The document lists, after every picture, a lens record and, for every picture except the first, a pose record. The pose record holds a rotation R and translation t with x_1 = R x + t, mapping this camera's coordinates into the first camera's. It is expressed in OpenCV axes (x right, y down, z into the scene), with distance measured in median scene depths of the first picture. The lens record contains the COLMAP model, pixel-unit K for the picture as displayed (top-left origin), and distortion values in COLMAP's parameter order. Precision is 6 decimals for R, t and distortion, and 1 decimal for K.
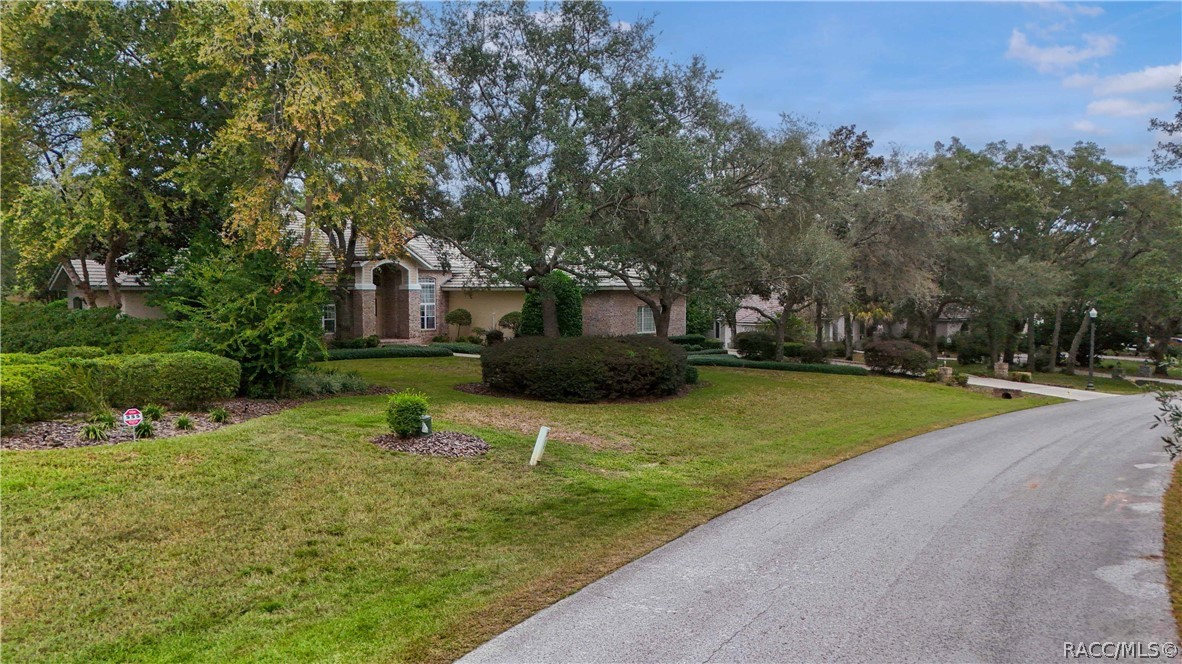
lens RADIAL K [[870.3, 0, 588.8], [0, 870.3, 329.1], [0, 0, 1]] dist [0.080779, -0.079090]
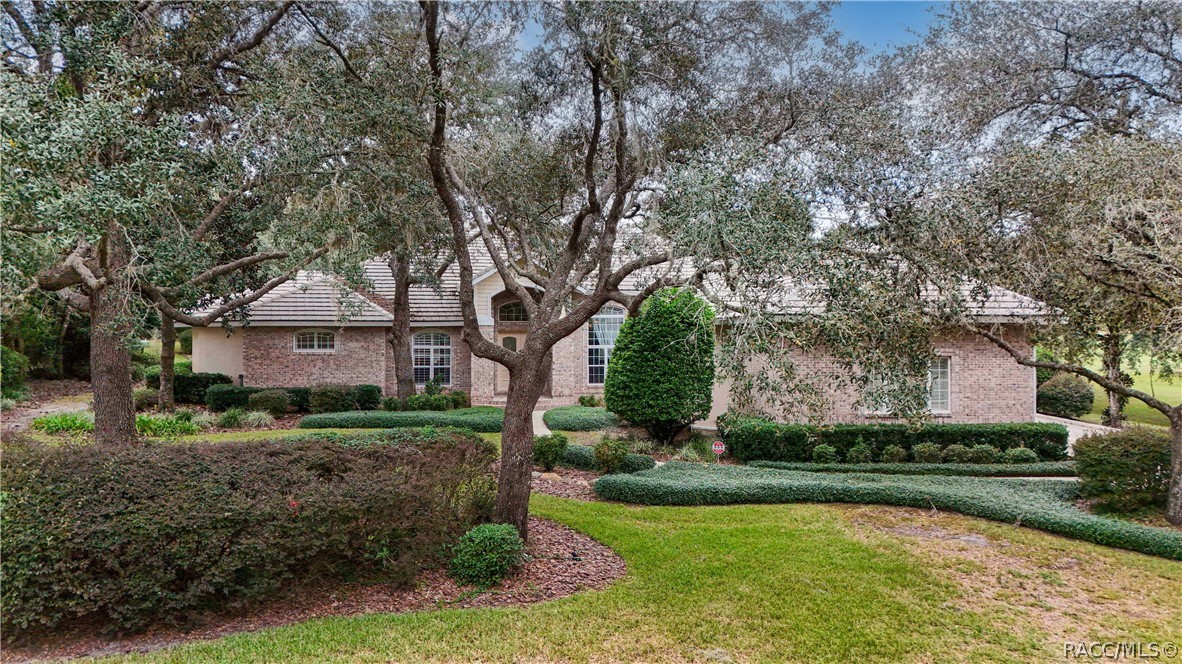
lens RADIAL K [[870.3, 0, 588.8], [0, 870.3, 329.1], [0, 0, 1]] dist [0.080779, -0.079090]
pose [[0.722688, -0.000853, -0.691174, 0.295094], [-0.029558, 0.999046, -0.032139, -0.022512], [0.690542, 0.043656, 0.721974, 0.566158]]
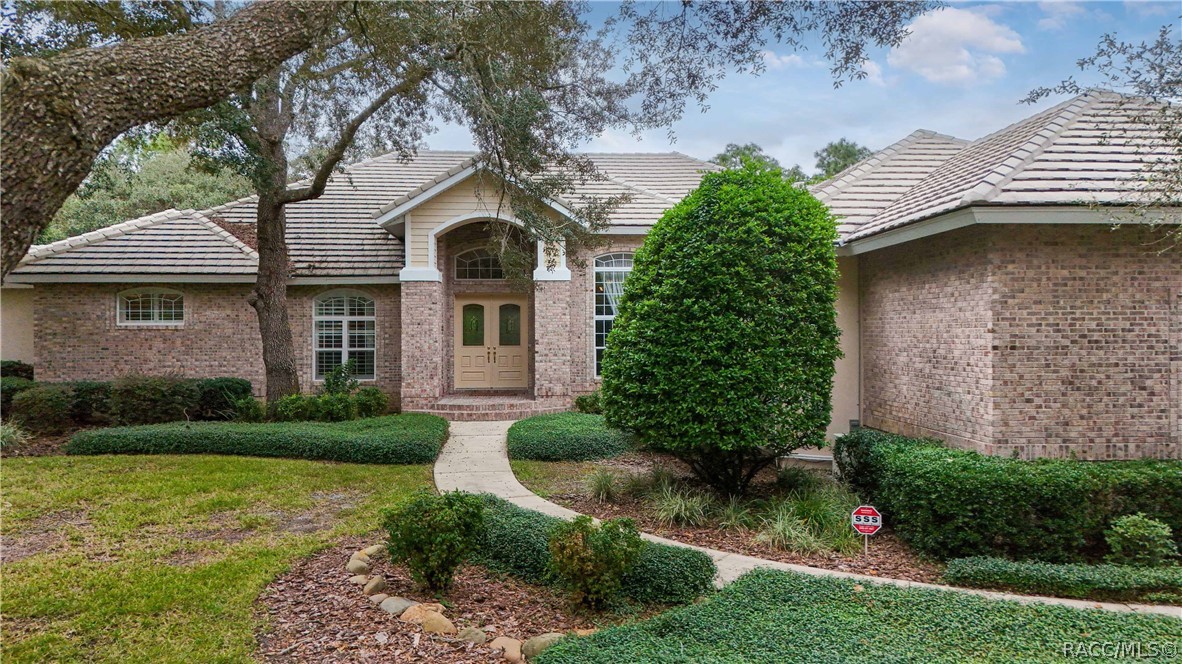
lens RADIAL K [[862.4, 0, 589.7], [0, 862.4, 343.8], [0, 0, 1]] dist [0.071448, -0.074925]
pose [[0.690399, 0.007503, -0.723390, 0.114377], [-0.026495, 0.999538, -0.014920, -0.010360], [0.722943, 0.029466, 0.690279, 0.781472]]
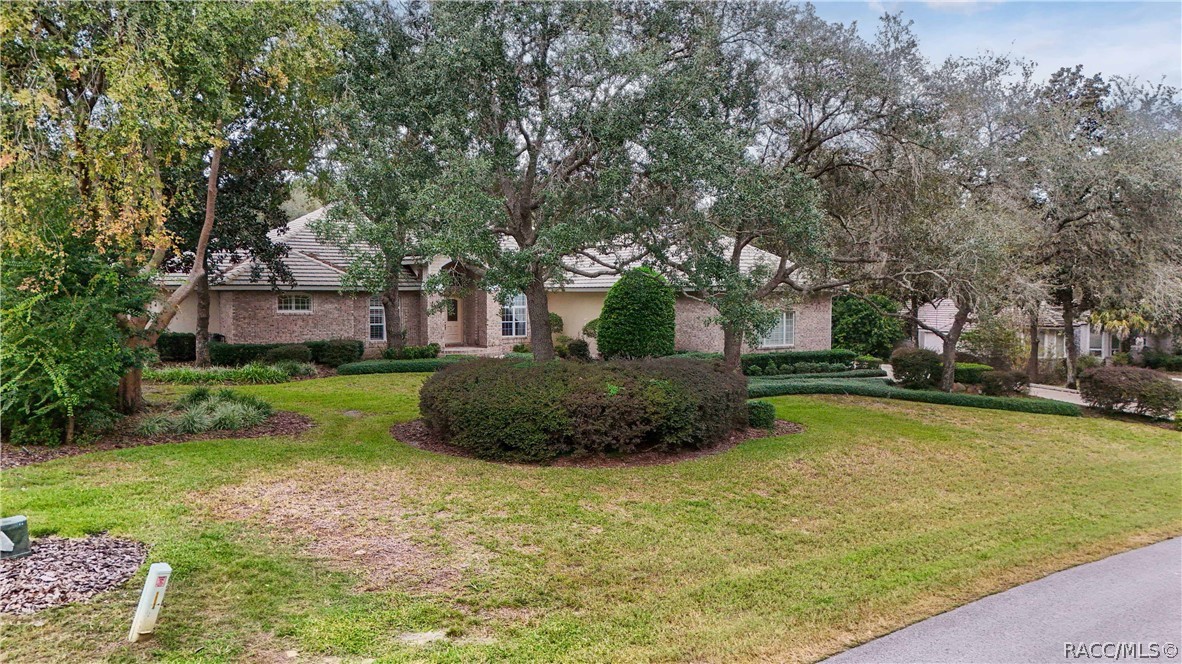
lens RADIAL K [[870.3, 0, 588.8], [0, 870.3, 329.1], [0, 0, 1]] dist [0.080779, -0.079090]
pose [[0.964952, 0.015516, -0.261967, 0.121141], [-0.015471, 0.999878, 0.002233, -0.011048], [0.261969, 0.001898, 0.965074, 0.214875]]
